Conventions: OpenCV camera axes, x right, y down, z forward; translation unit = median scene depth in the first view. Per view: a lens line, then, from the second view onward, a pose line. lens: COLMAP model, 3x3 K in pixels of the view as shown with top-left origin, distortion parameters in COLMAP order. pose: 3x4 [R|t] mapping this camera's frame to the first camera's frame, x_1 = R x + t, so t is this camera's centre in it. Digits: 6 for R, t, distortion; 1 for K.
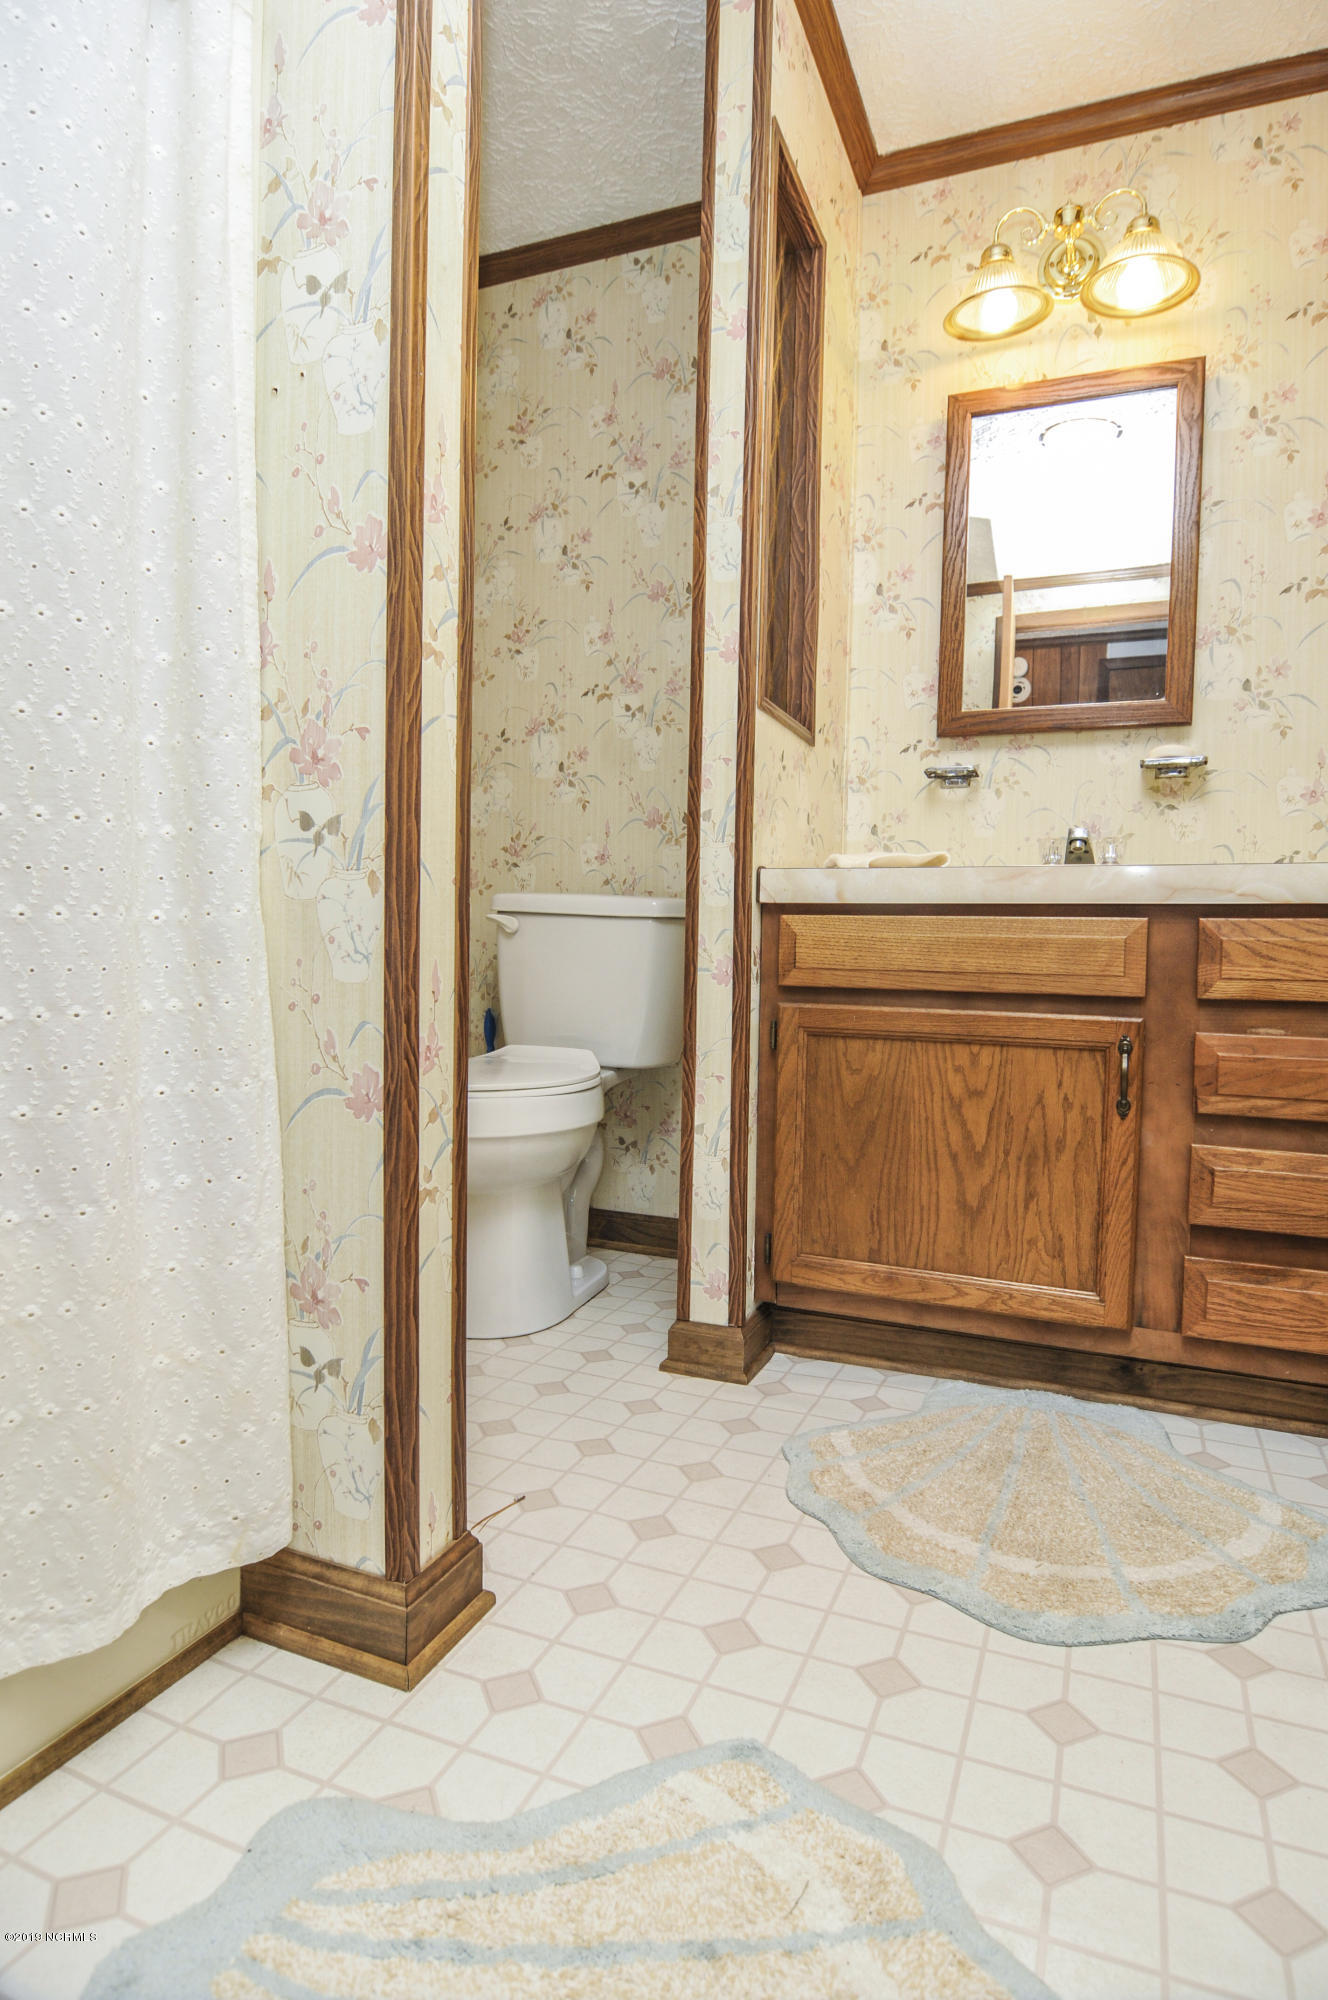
lens RADIAL K [[1072.2, 0, 689.5], [0, 1072.2, 994.0], [0, 0, 1]] dist [-0.007225, -0.009715]
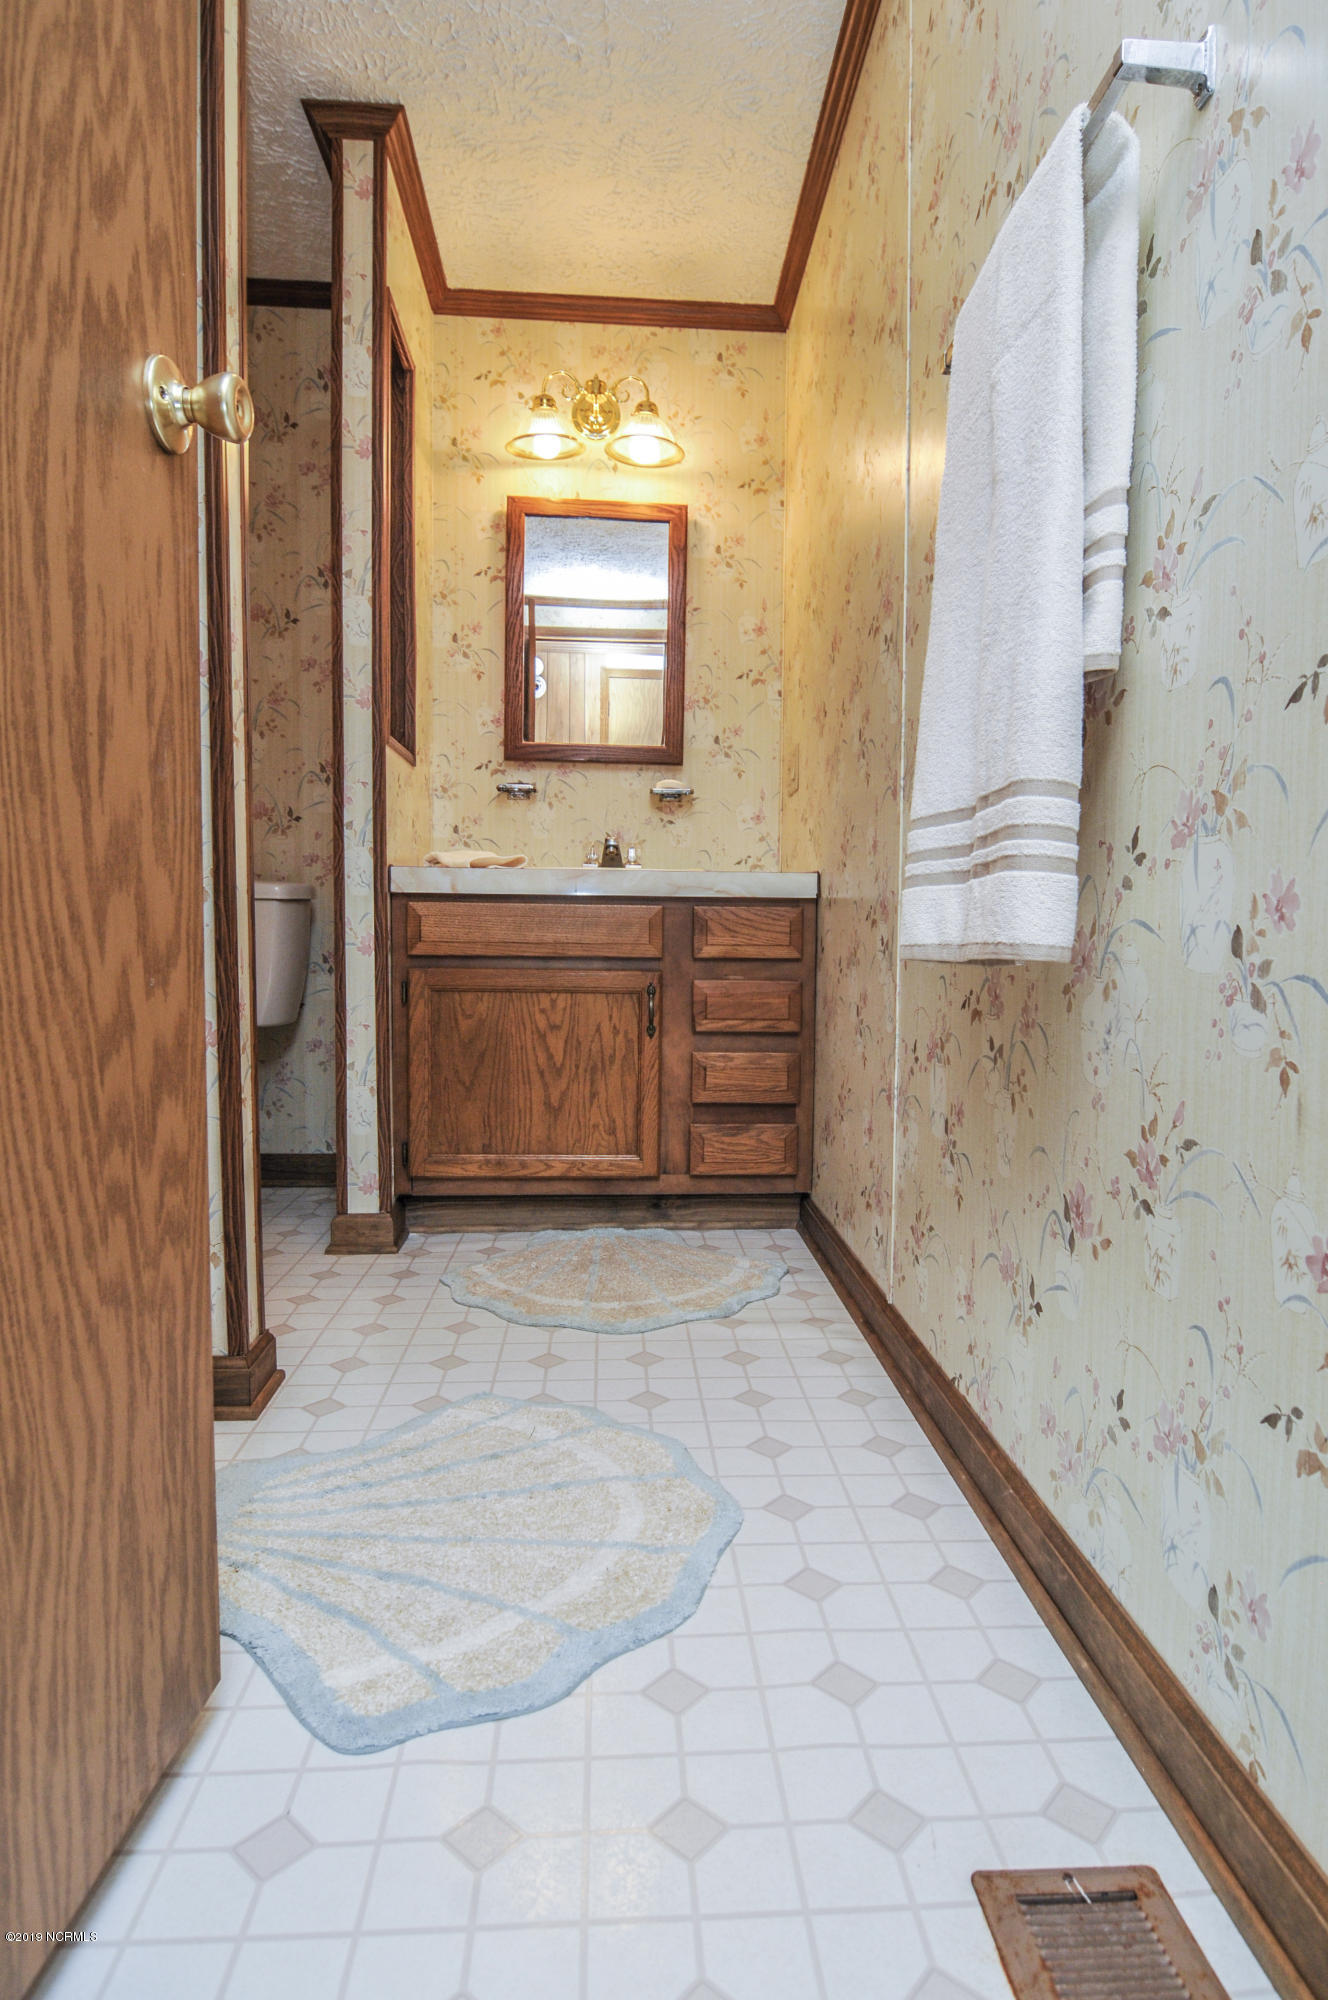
lens RADIAL K [[1072.2, 0, 689.5], [0, 1072.2, 994.0], [0, 0, 1]] dist [-0.007225, -0.009715]
pose [[0.897740, -0.038172, 0.438868, -0.194702], [0.022838, 0.998932, 0.040168, -0.004998], [-0.439933, -0.026038, 0.897653, -0.356595]]
